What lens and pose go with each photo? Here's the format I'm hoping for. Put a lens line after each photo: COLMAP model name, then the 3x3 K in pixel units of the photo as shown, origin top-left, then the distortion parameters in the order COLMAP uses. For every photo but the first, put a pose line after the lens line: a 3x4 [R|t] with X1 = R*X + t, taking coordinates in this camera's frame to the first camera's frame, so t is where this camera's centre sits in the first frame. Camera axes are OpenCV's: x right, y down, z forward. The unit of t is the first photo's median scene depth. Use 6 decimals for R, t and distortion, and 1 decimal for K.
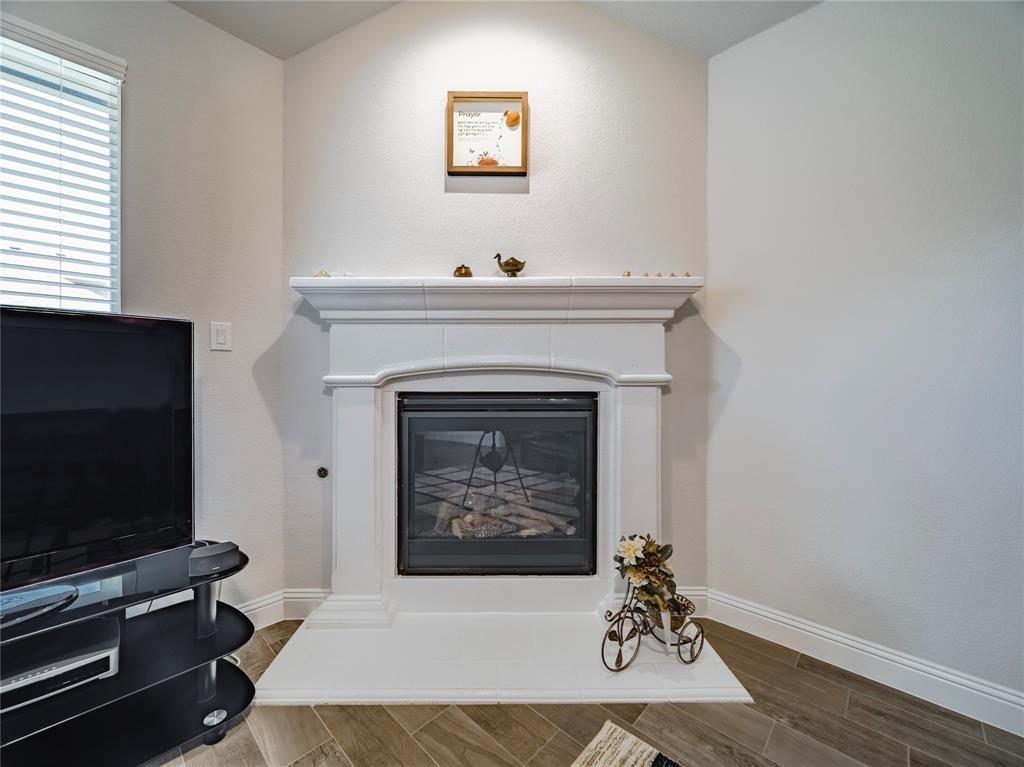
lens RADIAL K [[412.2, 0, 489.7], [0, 412.2, 368.9], [0, 0, 1]] dist [0.001200, 0.000283]
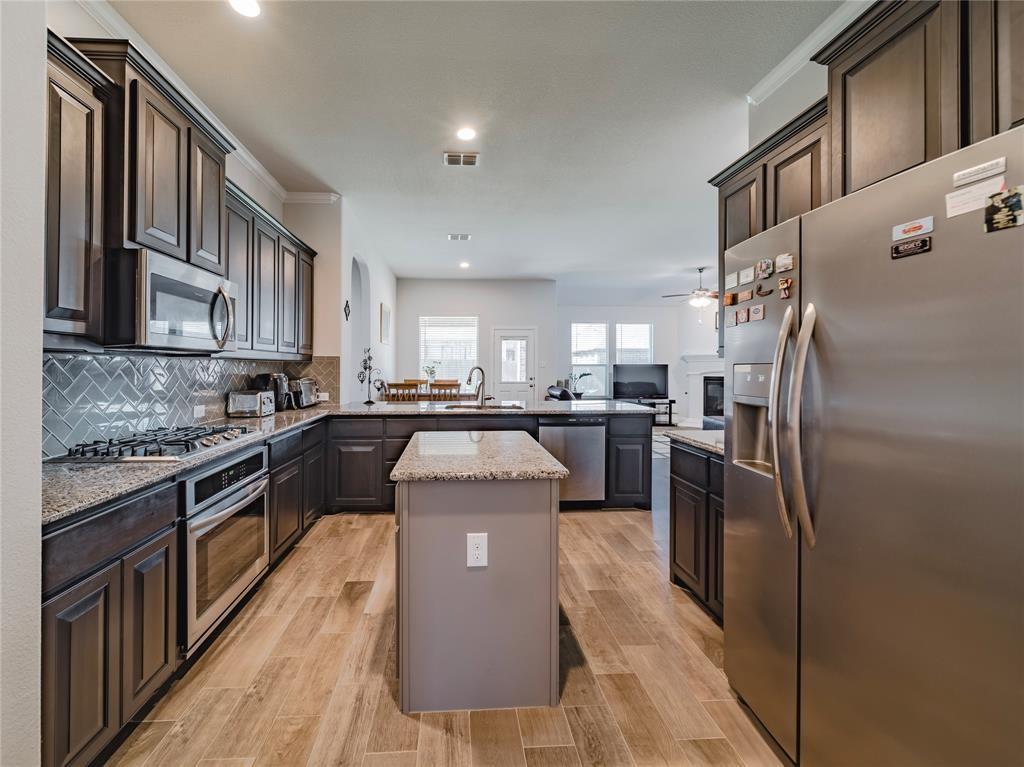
lens RADIAL K [[427.0, 0, 468.6], [0, 427.0, 368.4], [0, 0, 1]] dist [-0.001286, -0.000080]
pose [[0.723635, 0.001203, -0.690182, 1.208451], [0.001582, 0.999993, 0.003402, -0.057598], [0.690182, -0.003554, 0.723628, -4.415836]]
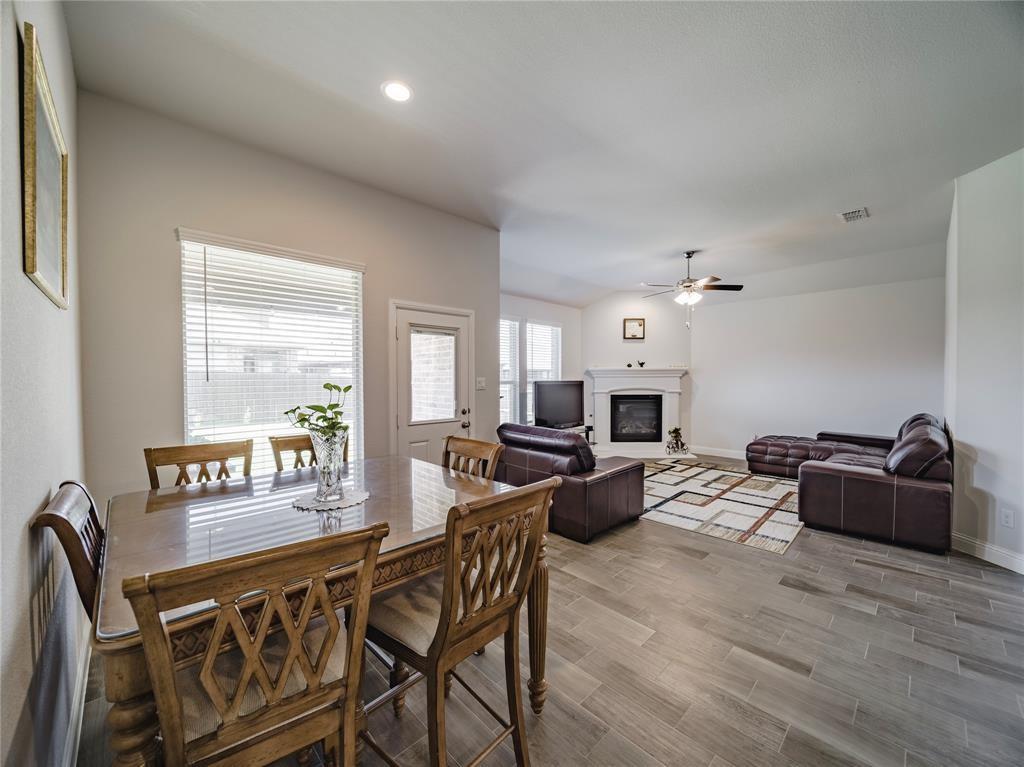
lens RADIAL K [[401.8, 0, 512.0], [0, 401.8, 383.5], [0, 0, 1]] dist [-0.001877, -0.000172]
pose [[0.999726, -0.001472, -0.023374, -1.082728], [0.001886, 0.999842, 0.017696, -0.121937], [0.023344, -0.017735, 0.999570, -2.863651]]
